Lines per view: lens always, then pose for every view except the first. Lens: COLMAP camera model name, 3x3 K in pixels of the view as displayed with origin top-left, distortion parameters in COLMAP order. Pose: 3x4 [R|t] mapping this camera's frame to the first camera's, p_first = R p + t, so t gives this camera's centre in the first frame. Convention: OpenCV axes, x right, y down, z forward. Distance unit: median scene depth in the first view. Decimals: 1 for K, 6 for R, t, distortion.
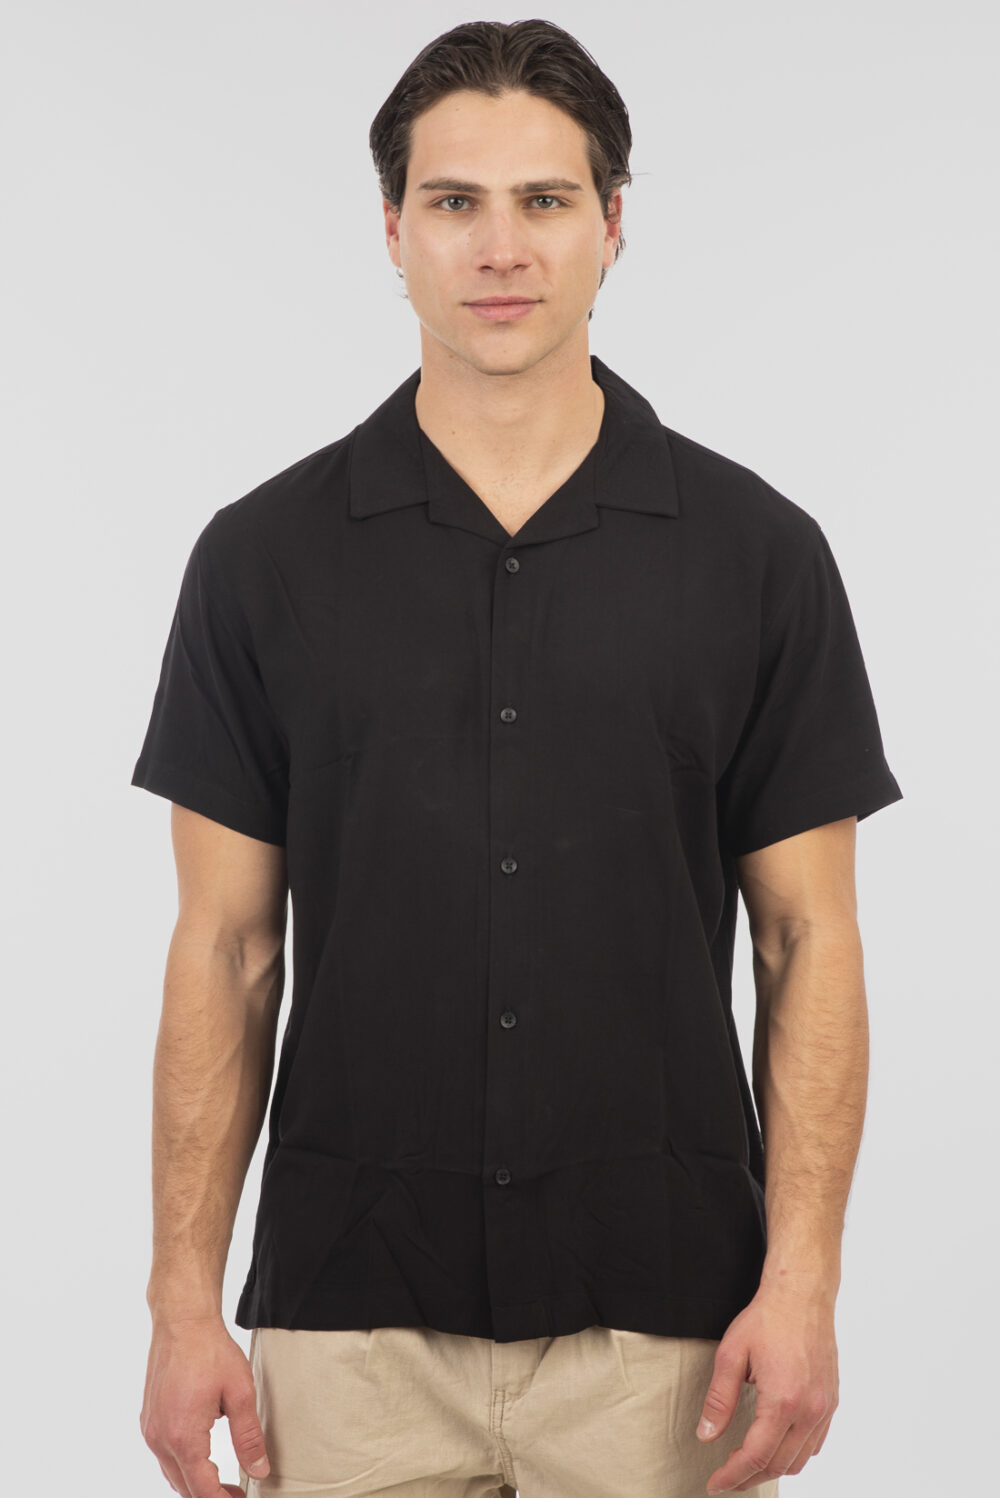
lens RADIAL K [[2822.1, 0, 485.5], [0, 2822.1, 748.6], [0, 0, 1]] dist [-0.222464, 0.000000]
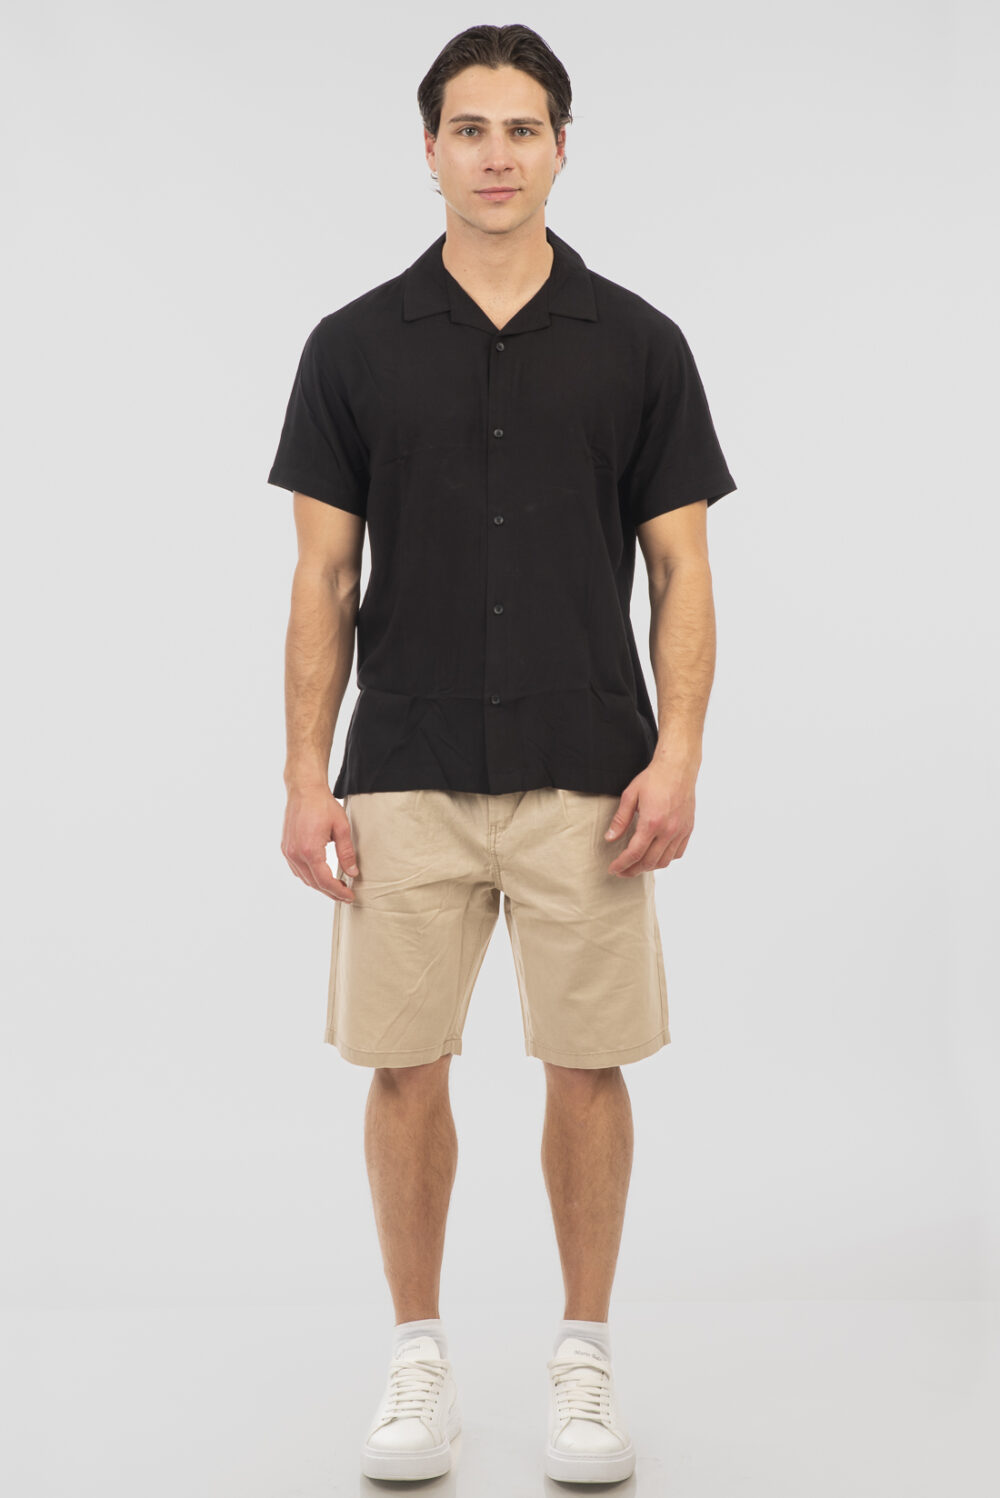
lens RADIAL K [[2278.9, 0, 507.3], [0, 2278.9, 749.8], [0, 0, 1]] dist [-0.157298, 0.000000]
pose [[0.999016, 0.001424, 0.044335, -0.047859], [-0.003873, 0.998467, 0.055217, 0.104722], [-0.044188, -0.055334, 0.997490, -0.390711]]
